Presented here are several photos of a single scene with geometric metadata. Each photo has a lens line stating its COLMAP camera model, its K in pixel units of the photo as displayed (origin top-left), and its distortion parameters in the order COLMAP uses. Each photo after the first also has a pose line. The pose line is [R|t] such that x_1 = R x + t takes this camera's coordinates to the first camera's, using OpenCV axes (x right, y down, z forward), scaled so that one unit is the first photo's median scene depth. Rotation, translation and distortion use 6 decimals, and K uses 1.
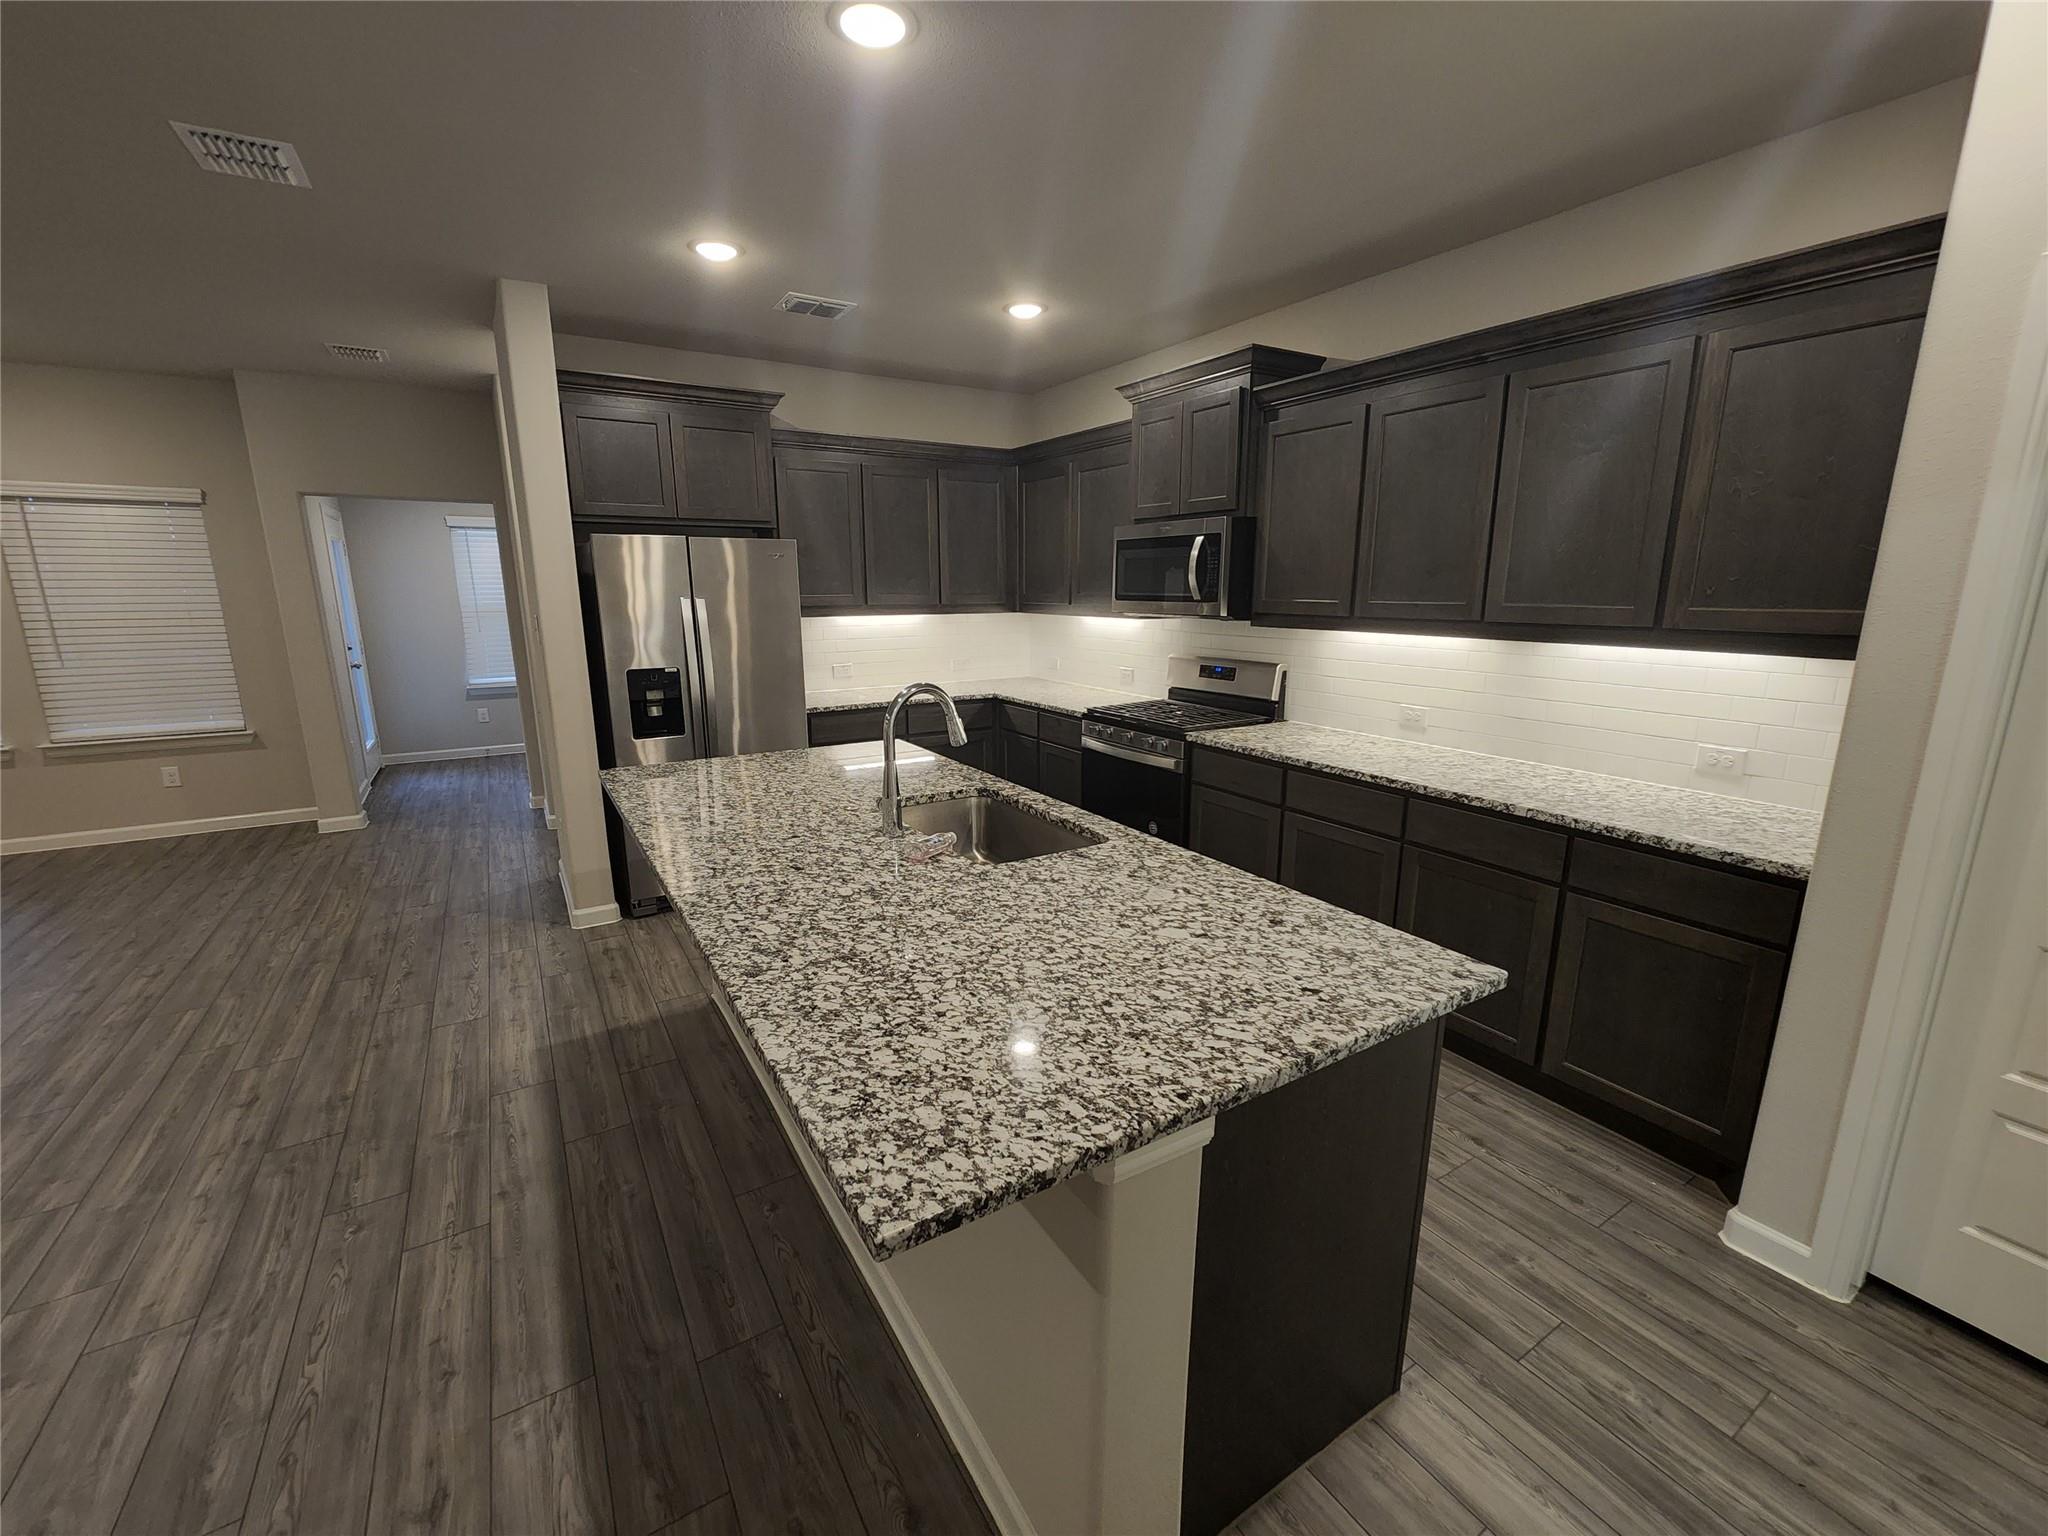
lens RADIAL K [[838.1, 0, 1024.0], [0, 838.1, 768.0], [0, 0, 1]] dist [-0.000893, 0.000243]
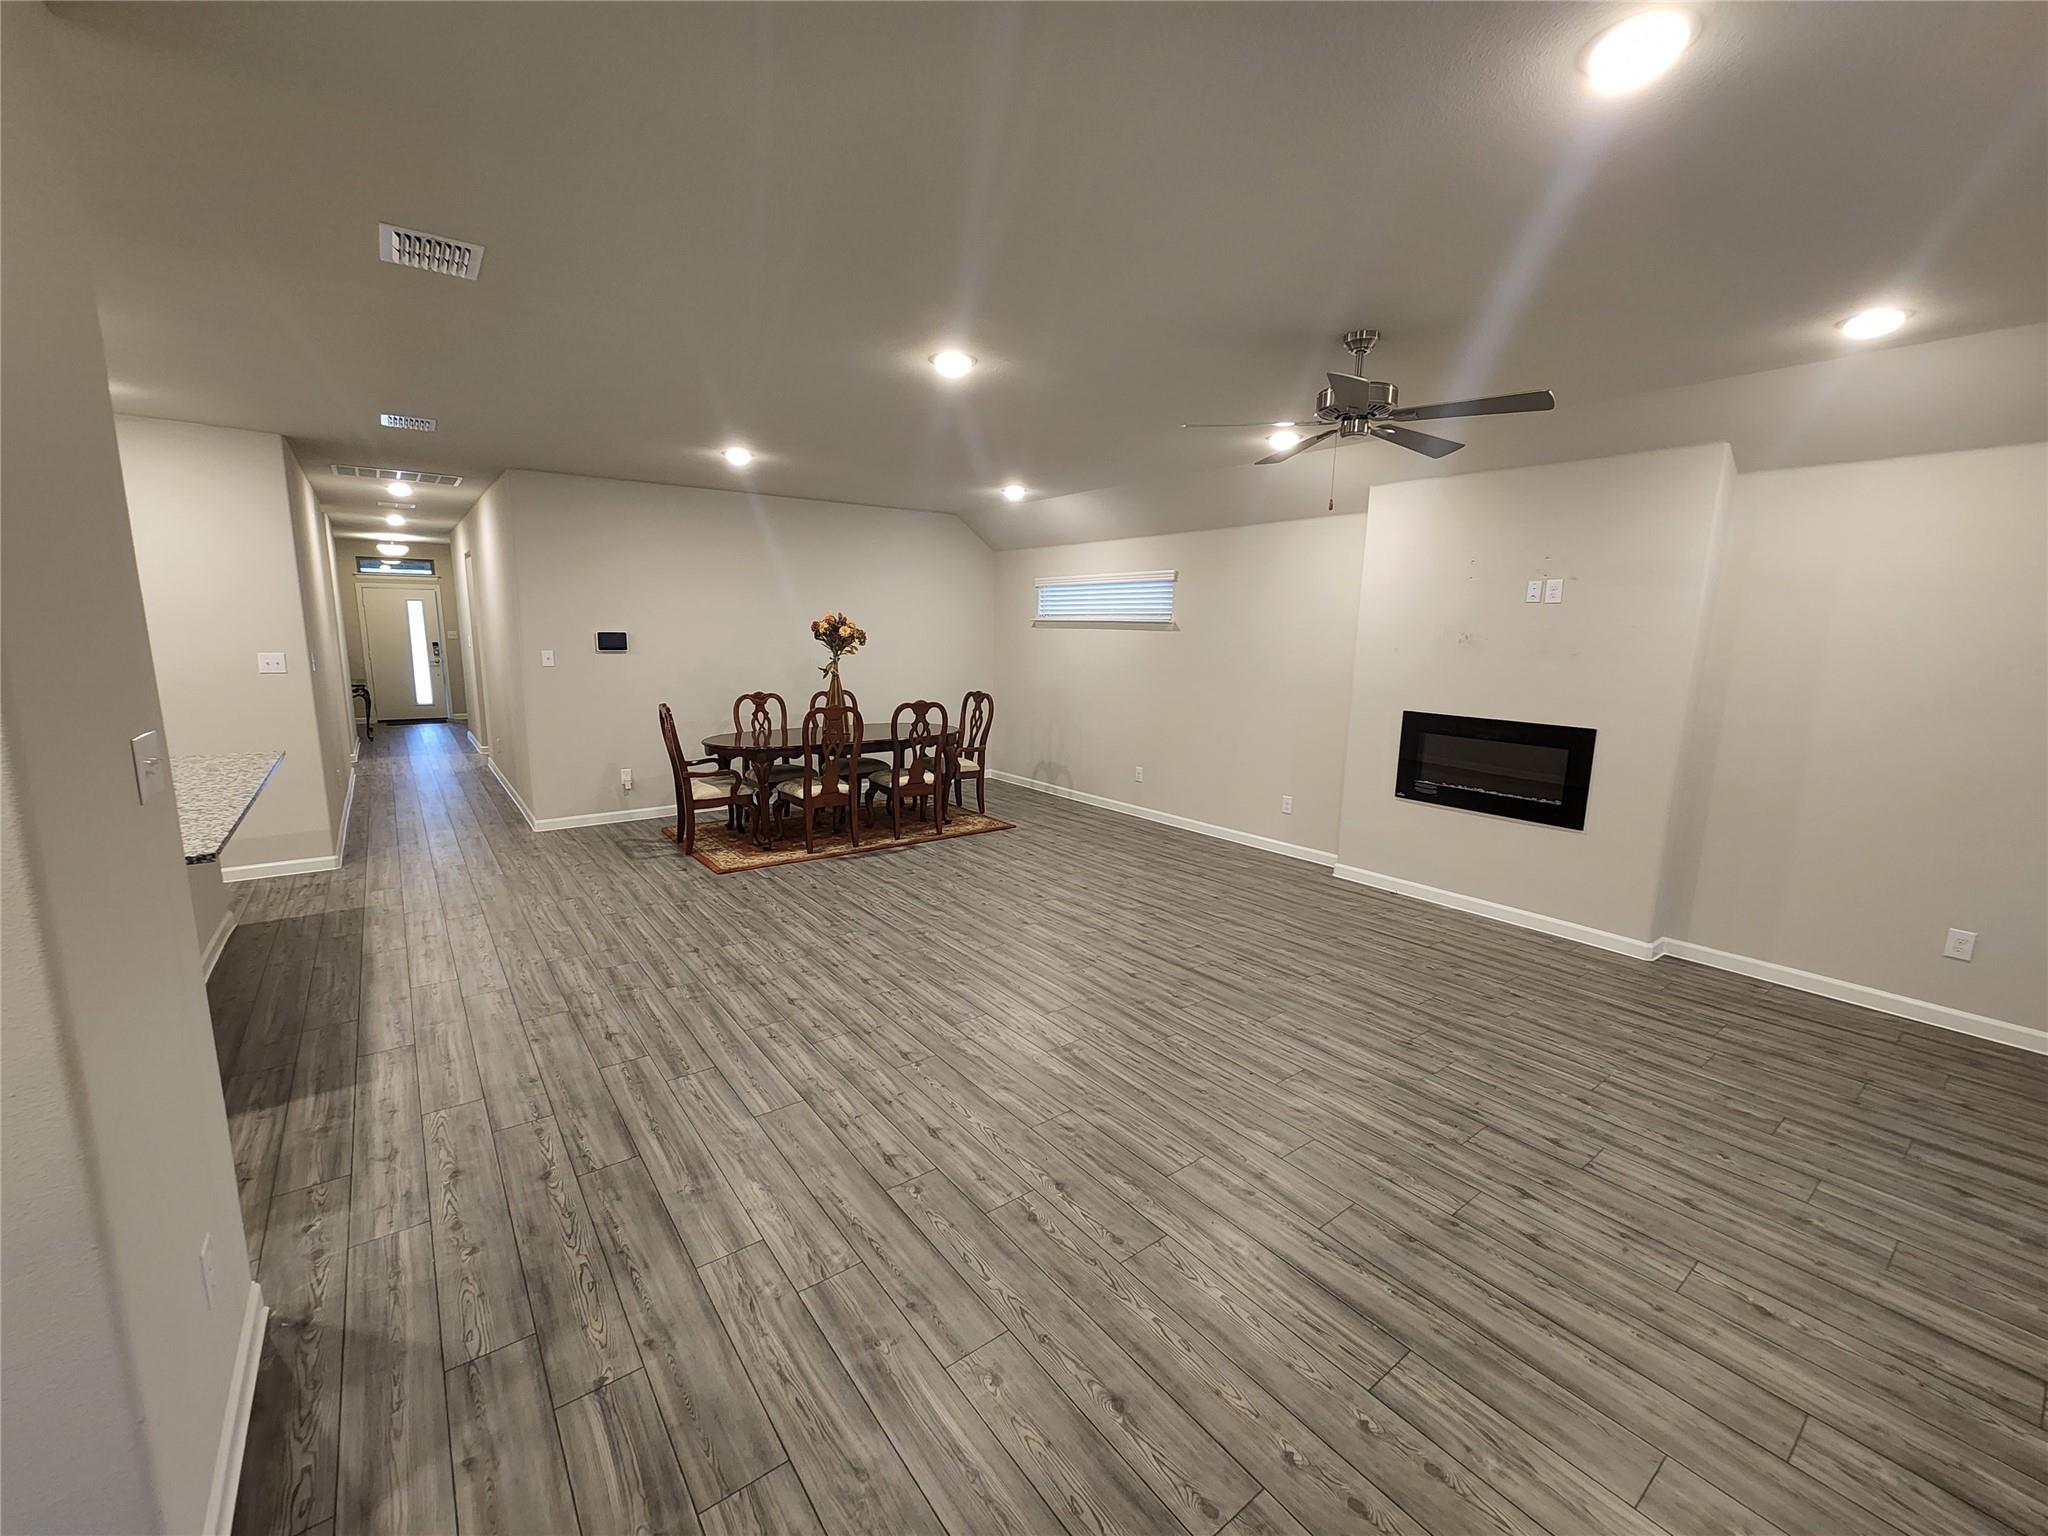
lens RADIAL K [[848.9, 0, 1024.0], [0, 848.9, 768.0], [0, 0, 1]] dist [-0.000052, -0.000136]
pose [[-0.996234, -0.004556, -0.086586, -1.105334], [-0.036358, 0.928532, 0.369469, -0.378265], [0.078714, 0.371226, -0.925200, 1.614114]]
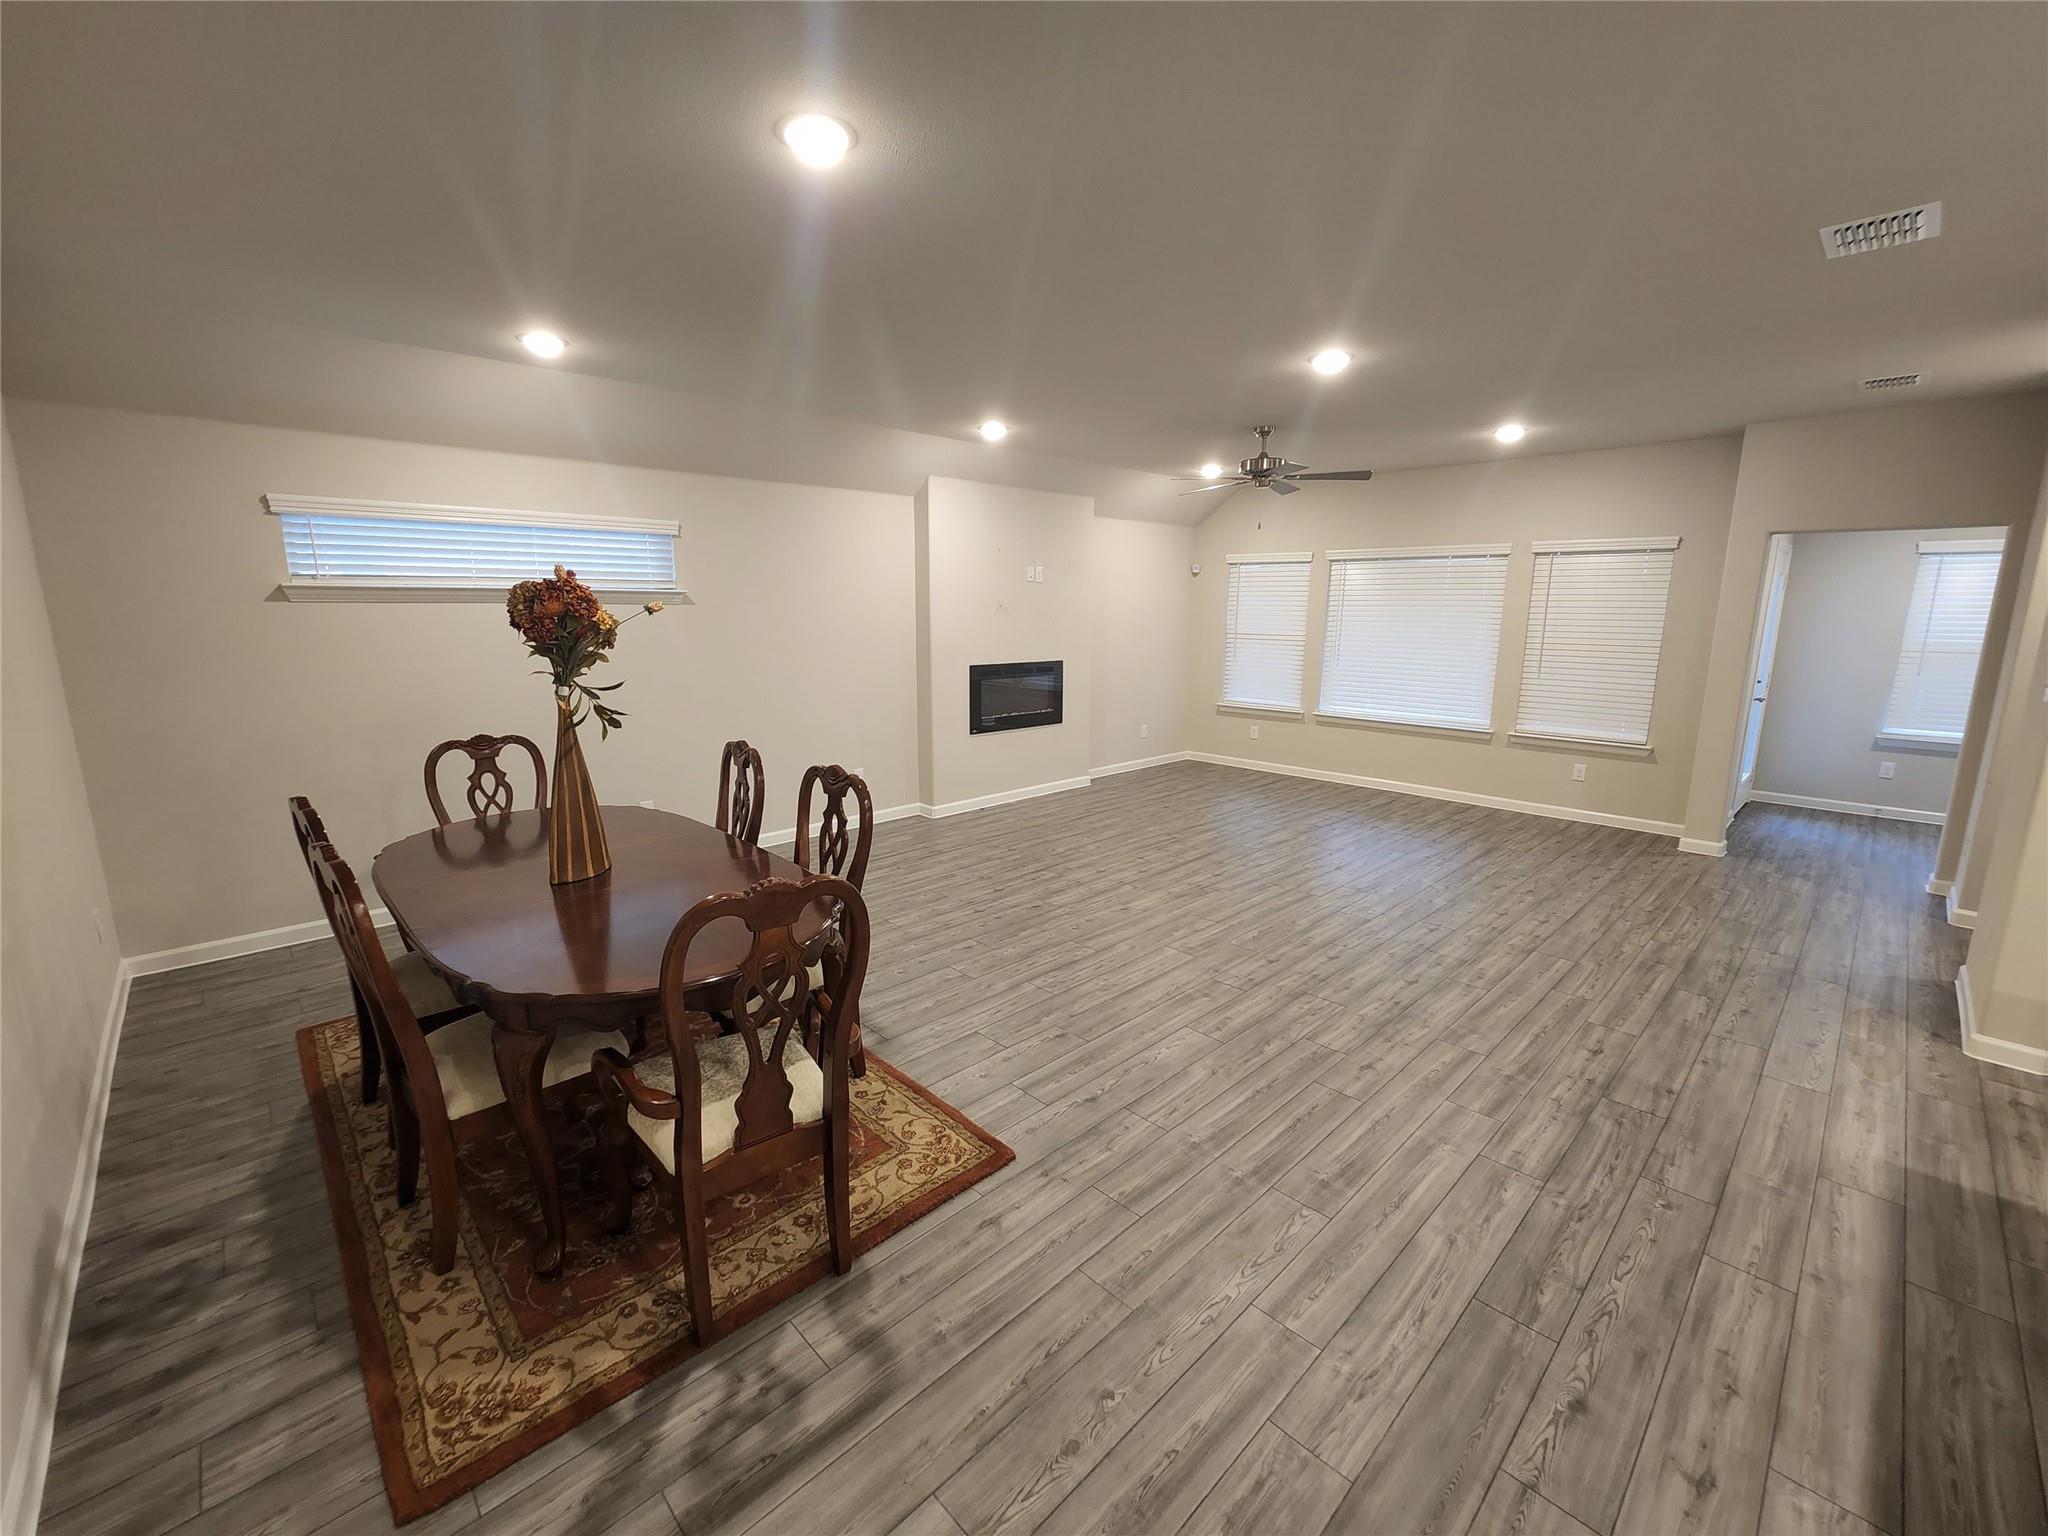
lens RADIAL K [[838.1, 0, 1024.0], [0, 838.1, 768.0], [0, 0, 1]] dist [-0.000893, 0.000243]
pose [[0.205115, 0.184059, -0.961275, -0.002848], [-0.211843, 0.967225, 0.139996, 0.006508], [0.955537, 0.174924, 0.237384, -0.115346]]
